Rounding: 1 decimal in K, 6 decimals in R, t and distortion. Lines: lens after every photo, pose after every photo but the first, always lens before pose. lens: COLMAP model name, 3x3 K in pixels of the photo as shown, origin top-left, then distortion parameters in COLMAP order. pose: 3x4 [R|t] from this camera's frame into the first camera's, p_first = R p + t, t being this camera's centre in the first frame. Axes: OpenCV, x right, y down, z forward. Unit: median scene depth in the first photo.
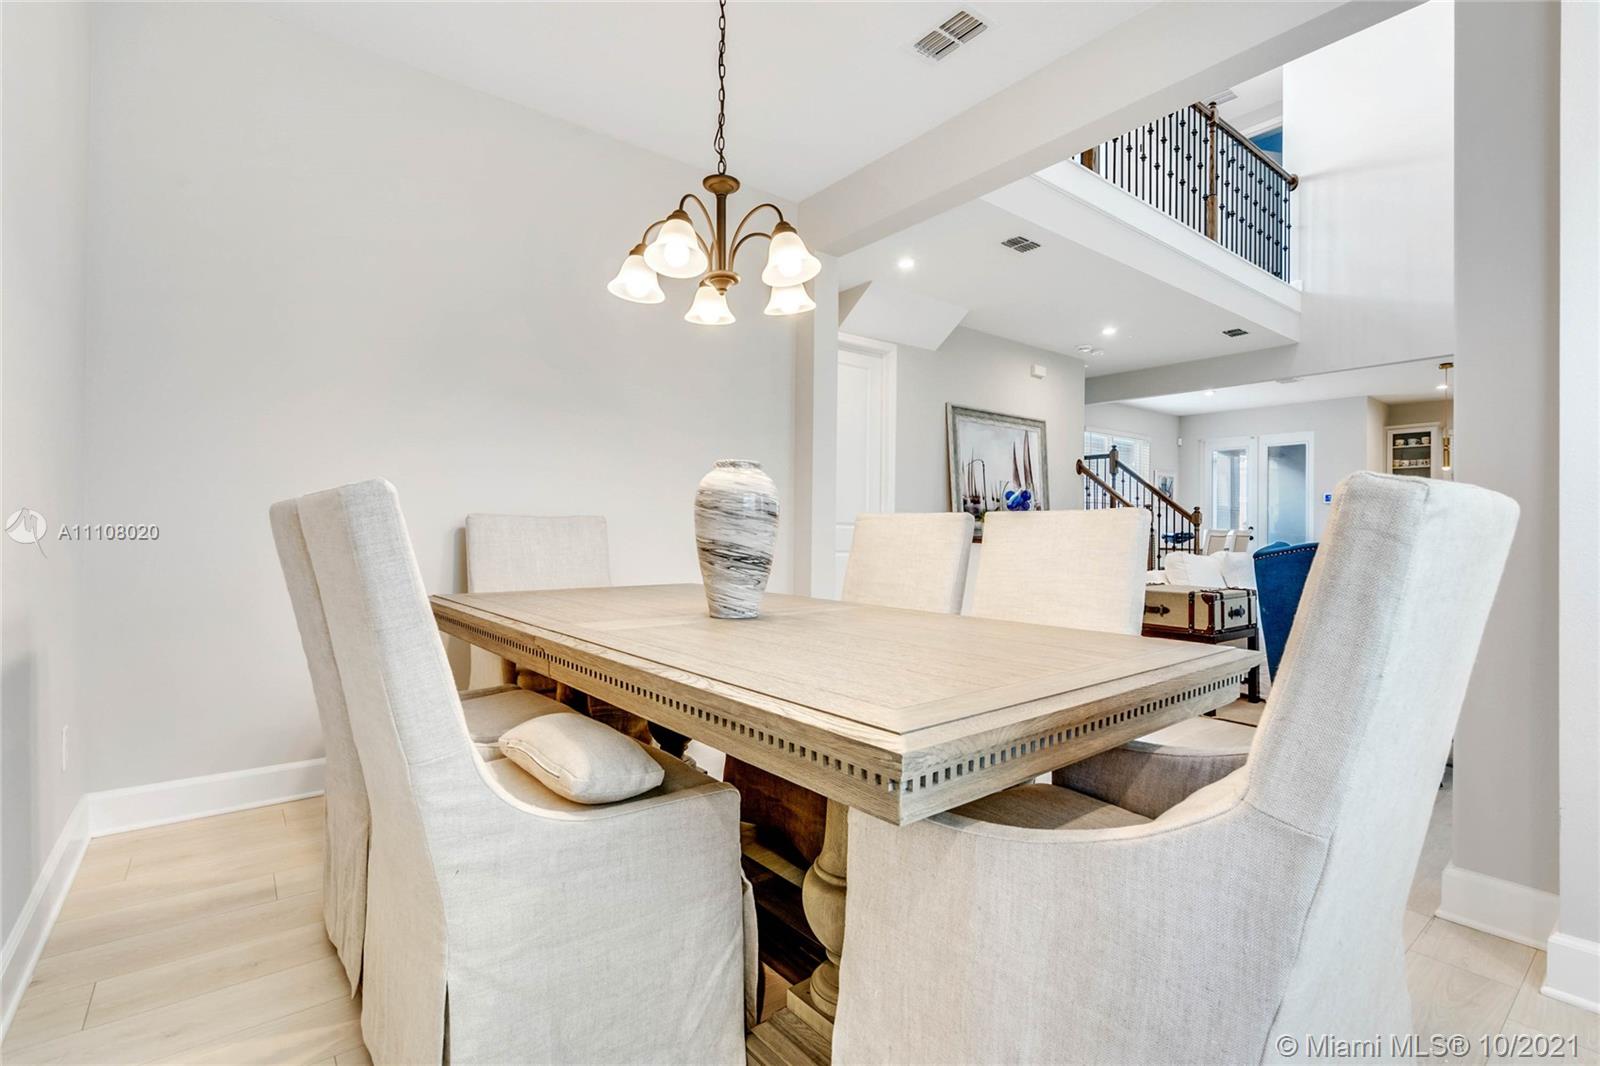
lens RADIAL K [[731.6, 0, 807.1], [0, 731.6, 527.3], [0, 0, 1]] dist [-0.005678, 0.002268]
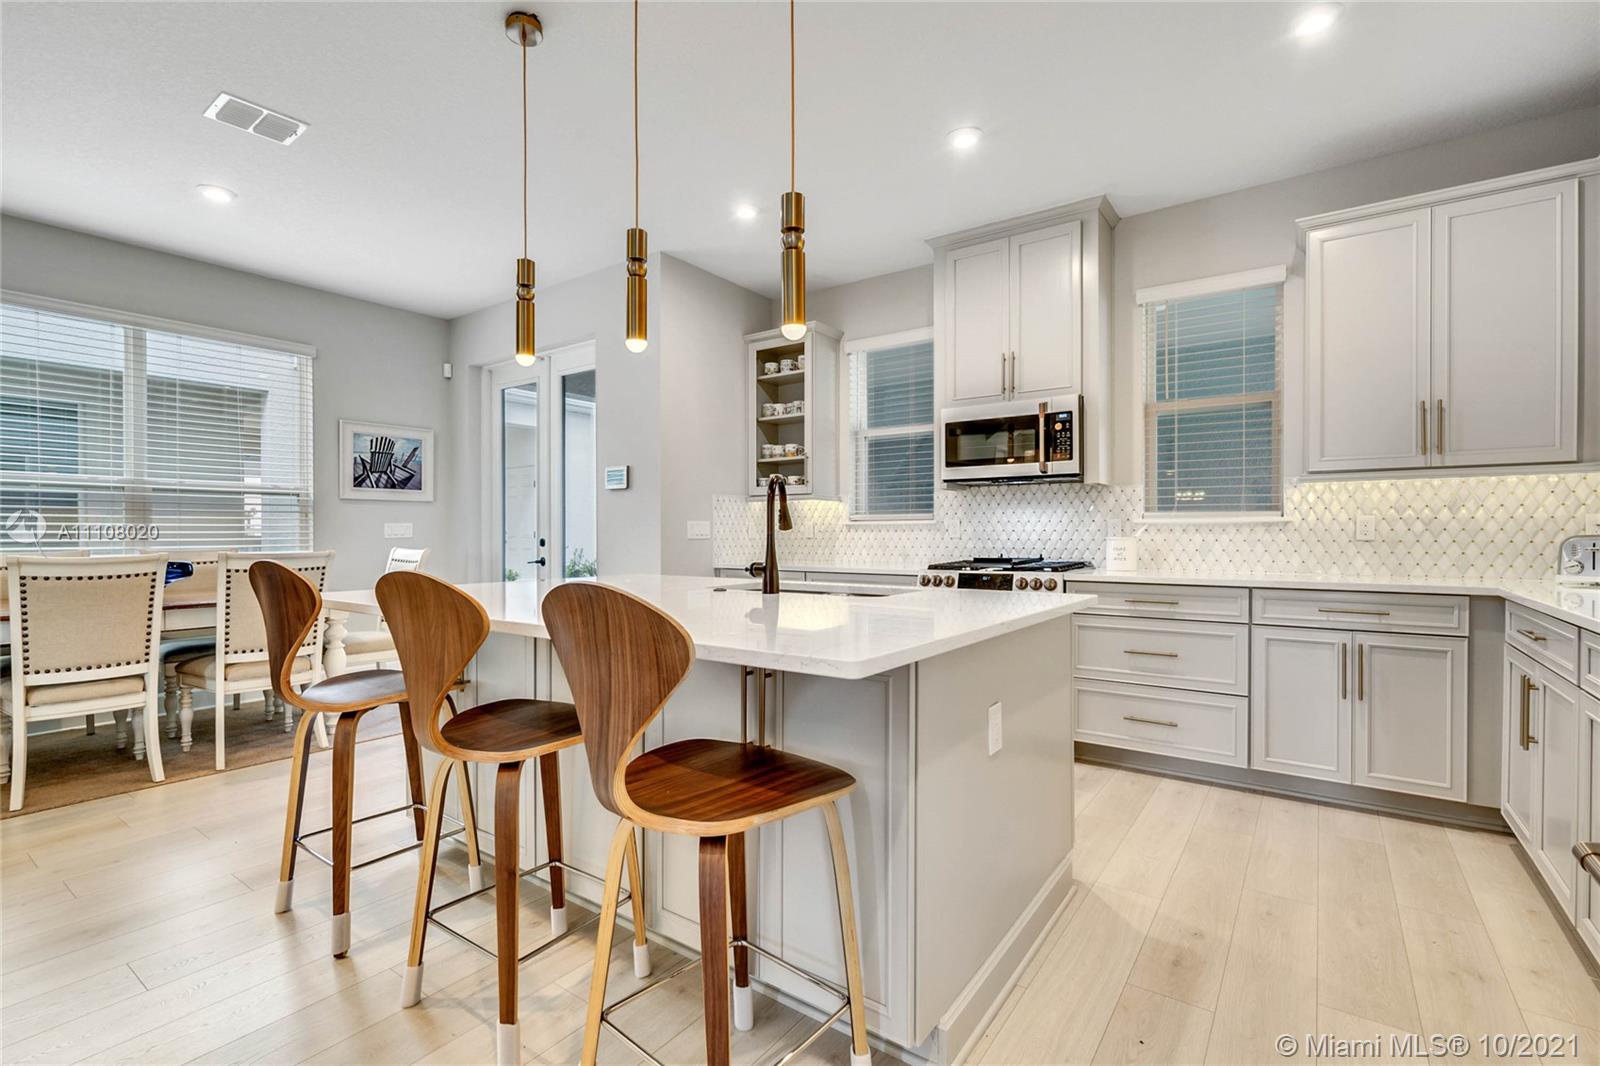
lens RADIAL K [[731.6, 0, 797.4], [0, 731.6, 536.3], [0, 0, 1]] dist [-0.005678, 0.002268]
pose [[0.962131, -0.011537, 0.272345, 0.998038], [0.009444, 0.999915, 0.008997, -0.008137], [-0.272425, -0.006084, 0.962158, 0.738311]]
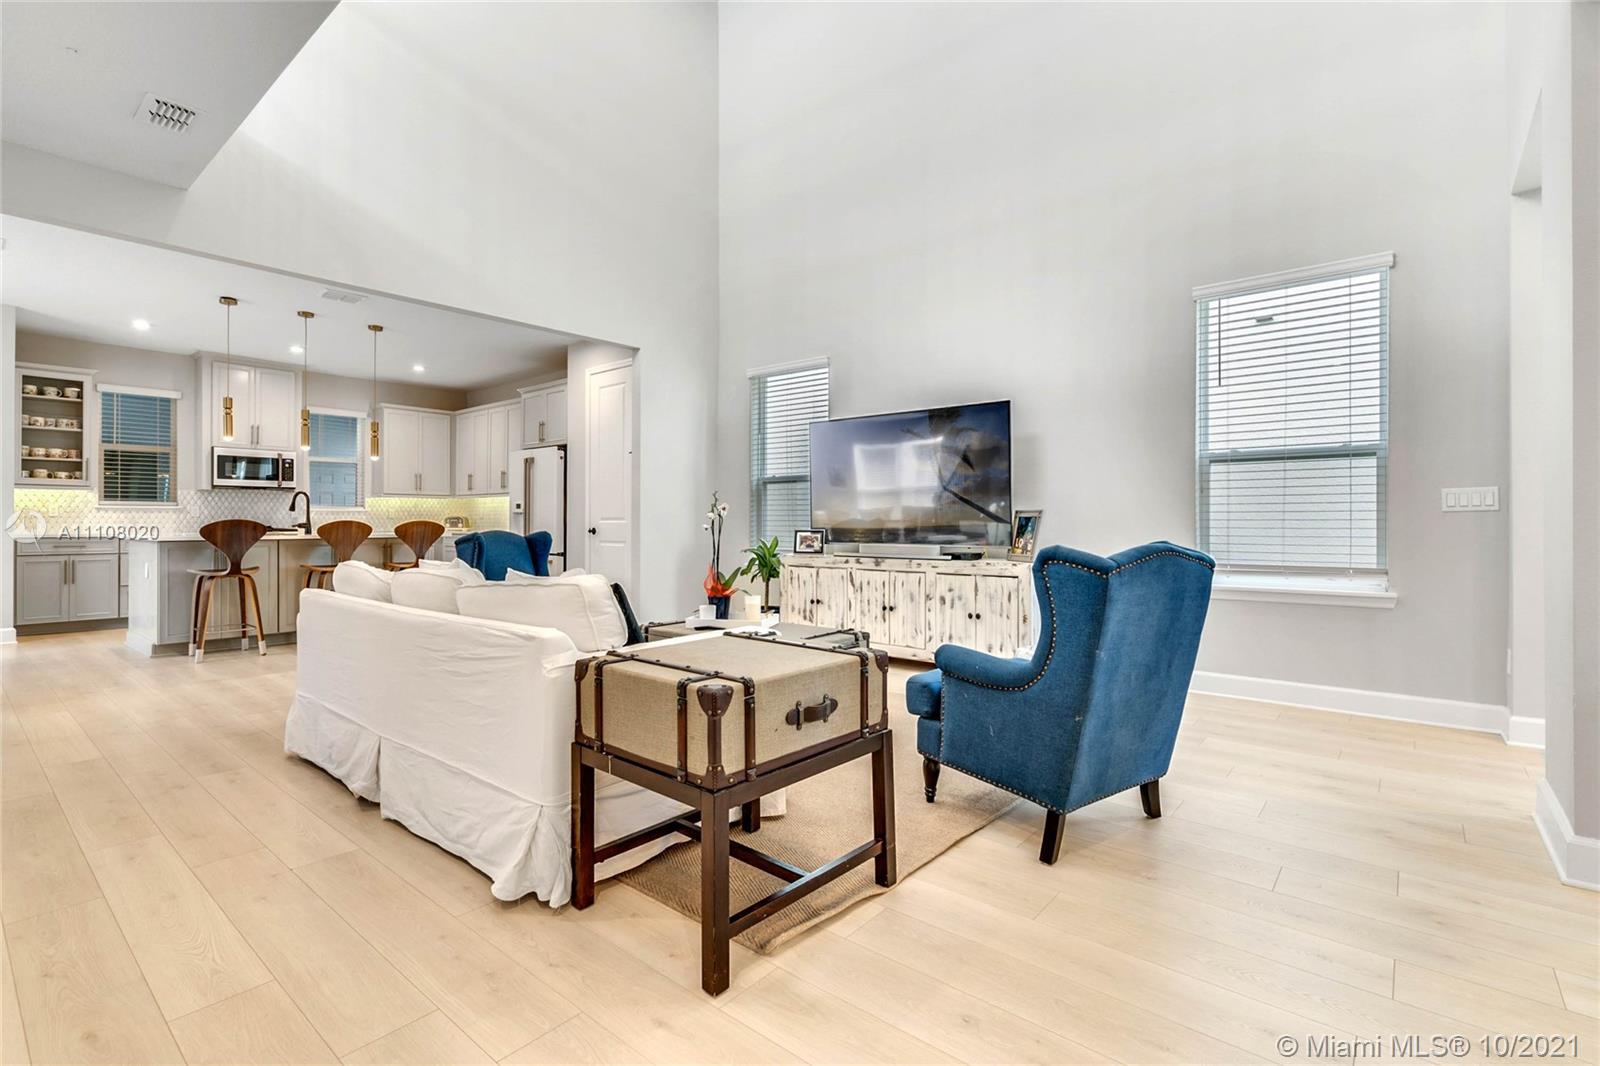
lens RADIAL K [[731.6, 0, 784.0], [0, 731.6, 519.1], [0, 0, 1]] dist [-0.005678, 0.002268]
pose [[-0.191495, -0.001746, 0.981492, 0.032990], [-0.003715, 0.999993, 0.001054, -0.000660], [-0.981486, -0.003445, -0.191501, 0.646362]]
